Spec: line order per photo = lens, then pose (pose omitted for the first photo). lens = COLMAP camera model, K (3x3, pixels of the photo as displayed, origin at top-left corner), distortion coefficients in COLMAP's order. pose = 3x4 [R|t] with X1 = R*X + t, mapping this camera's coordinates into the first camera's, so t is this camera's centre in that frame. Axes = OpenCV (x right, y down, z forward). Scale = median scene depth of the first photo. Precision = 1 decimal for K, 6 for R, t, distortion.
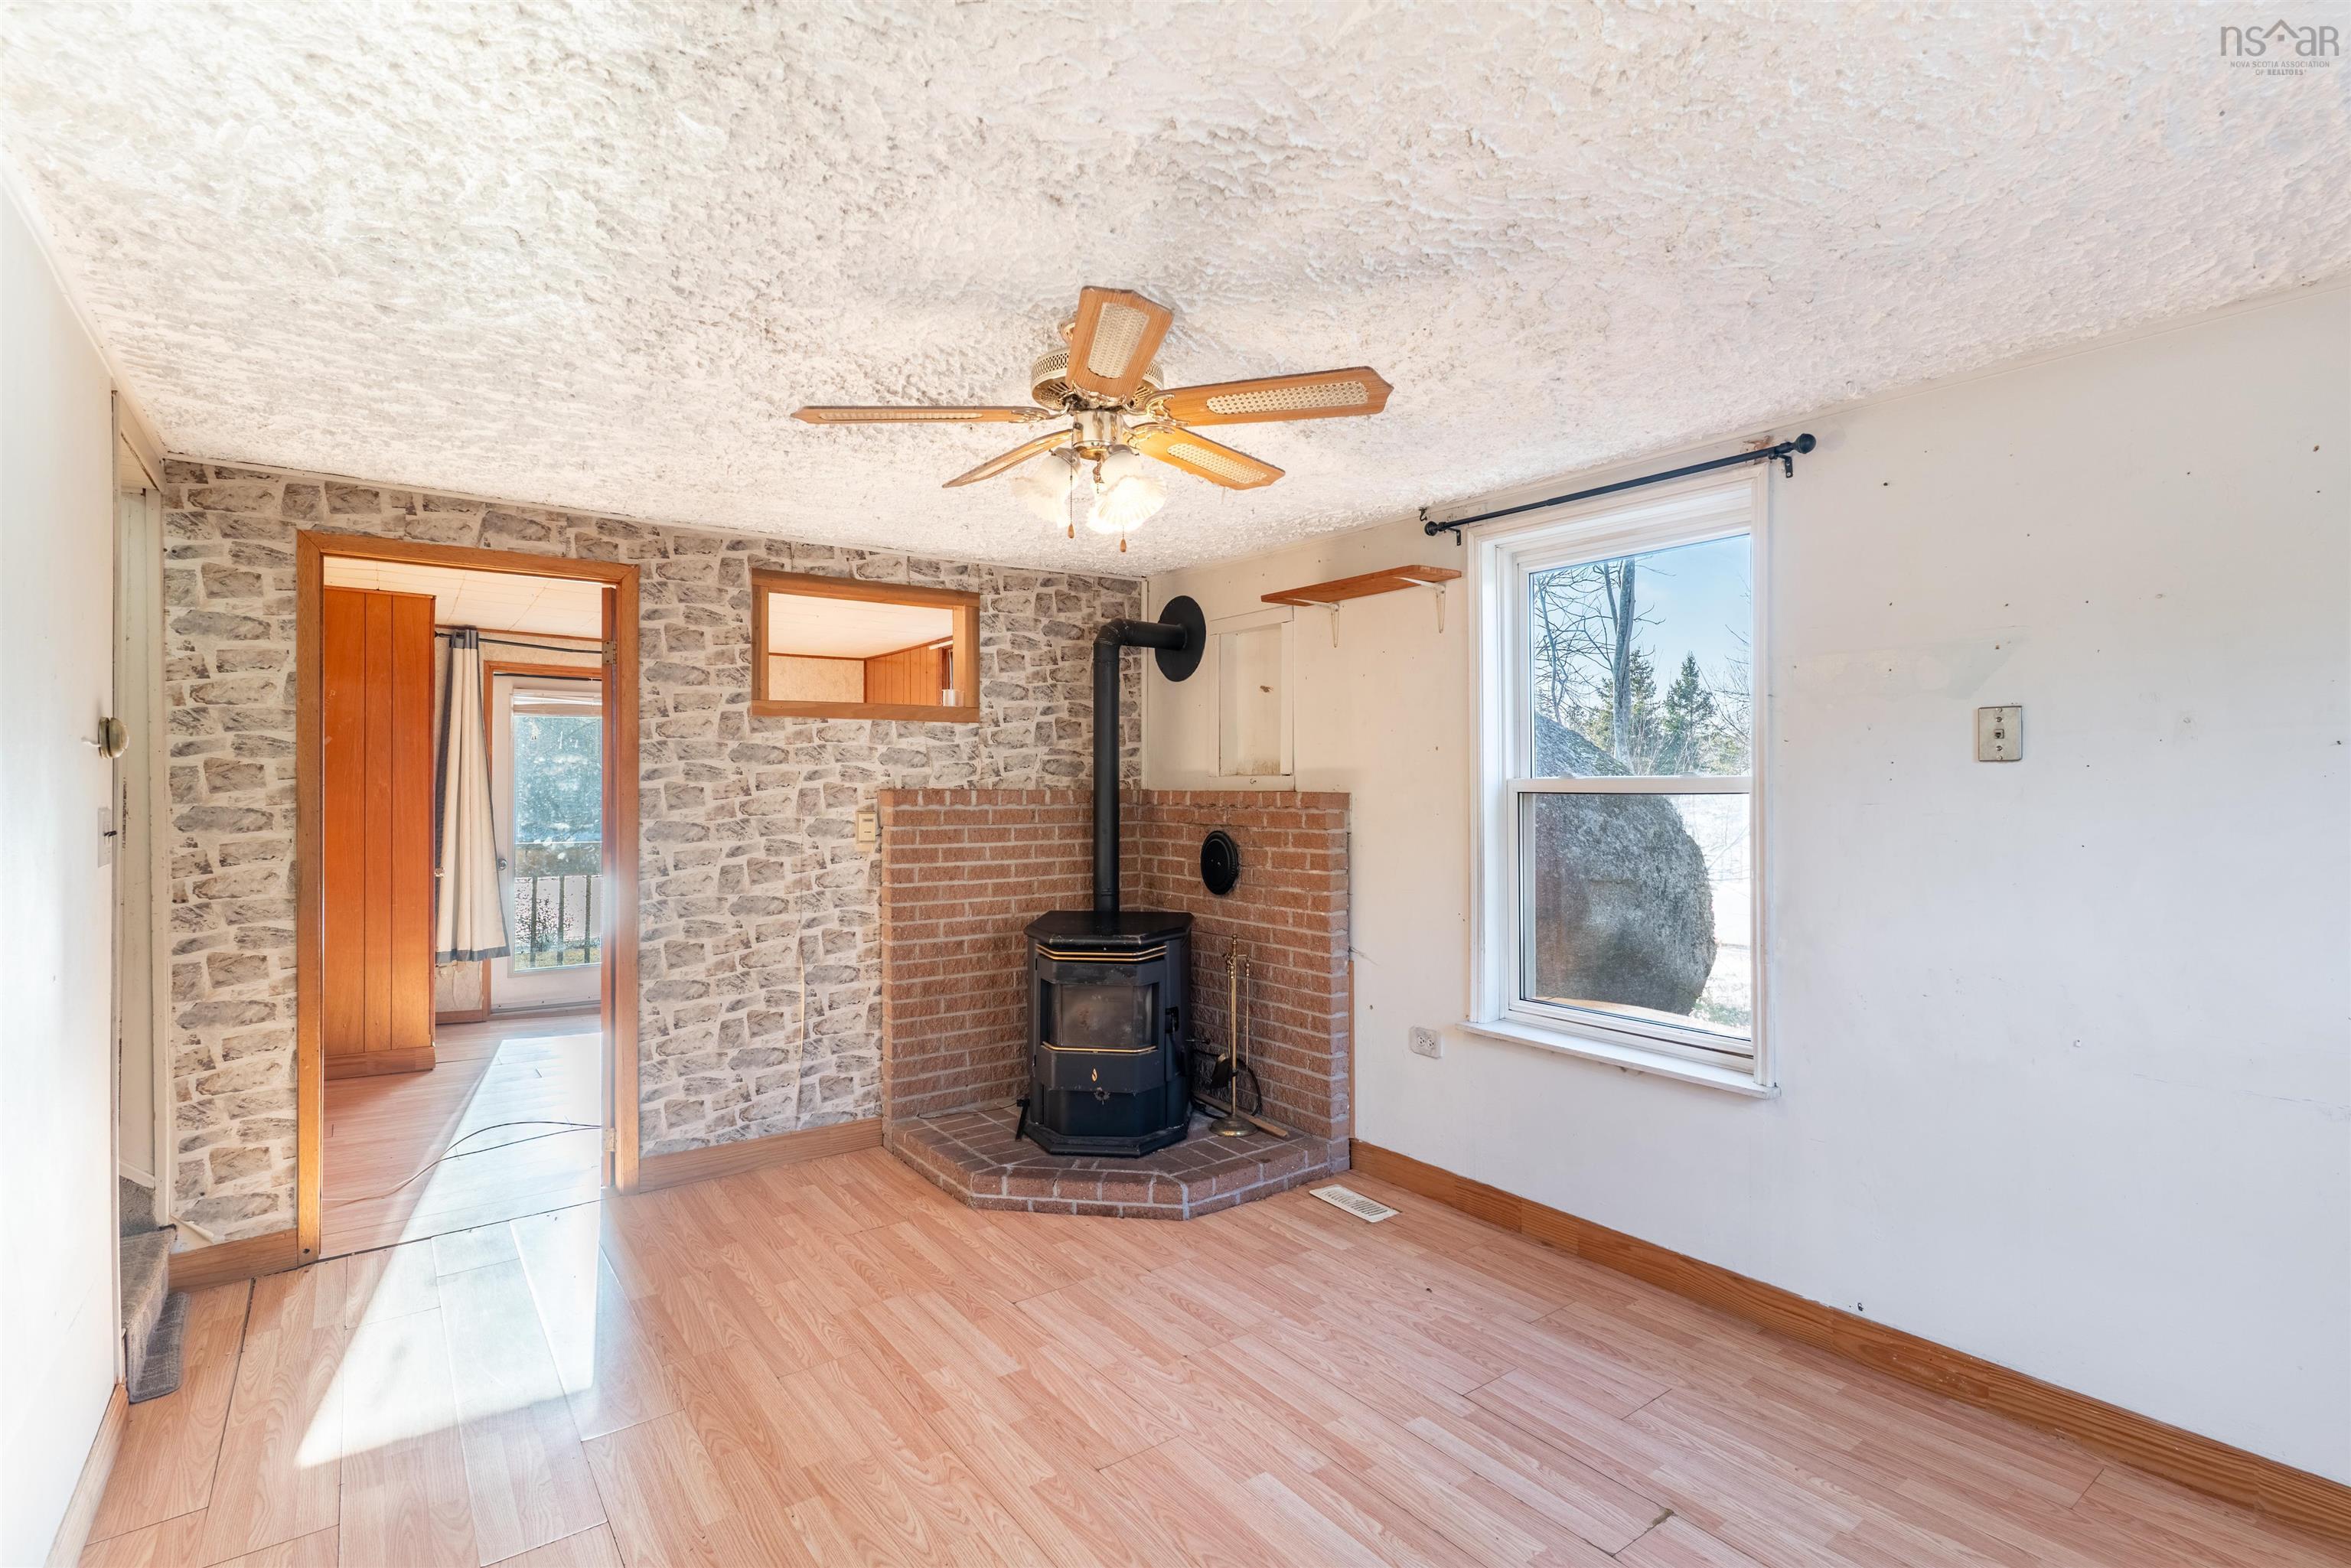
lens RADIAL K [[1102.2, 0, 1178.0], [0, 1102.2, 792.5], [0, 0, 1]] dist [0.000127, -0.000039]
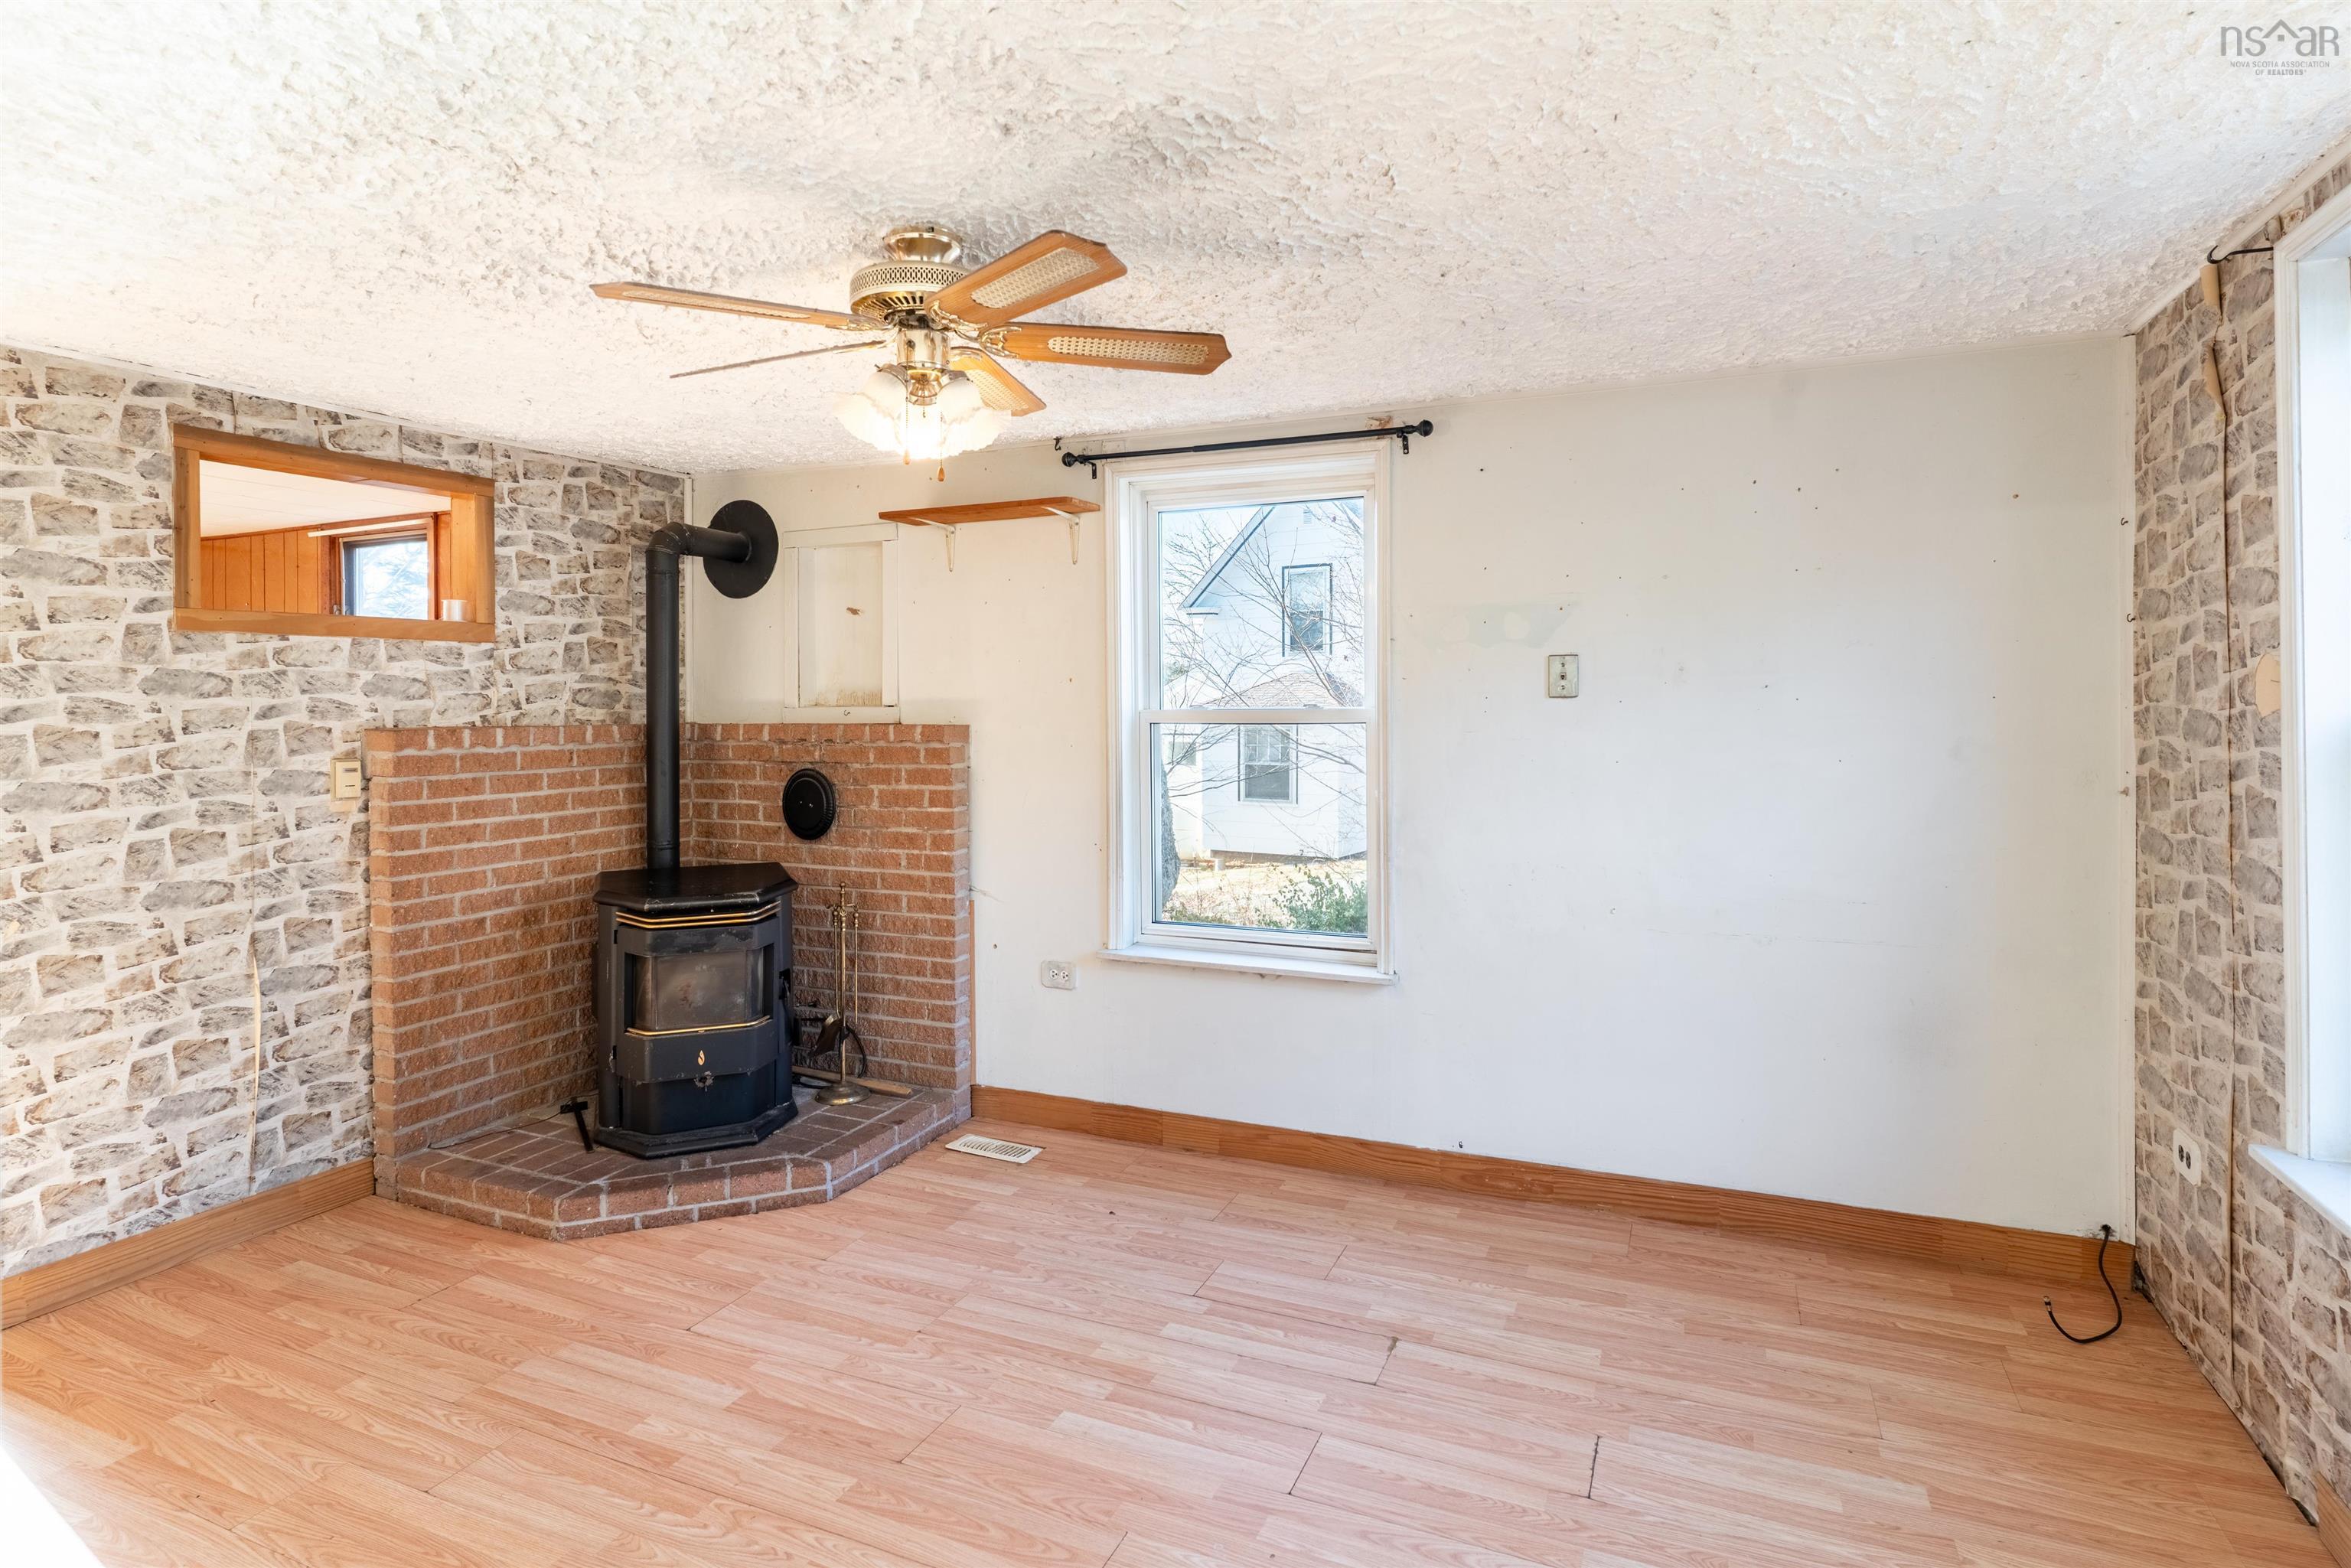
lens RADIAL K [[1203.7, 0, 1182.3], [0, 1203.7, 727.0], [0, 0, 1]] dist [-0.011632, 0.004437]
pose [[0.869073, -0.015761, 0.494432, -0.209106], [0.009990, 0.999848, 0.014312, -0.011606], [-0.494582, -0.007498, 0.869099, 0.002259]]
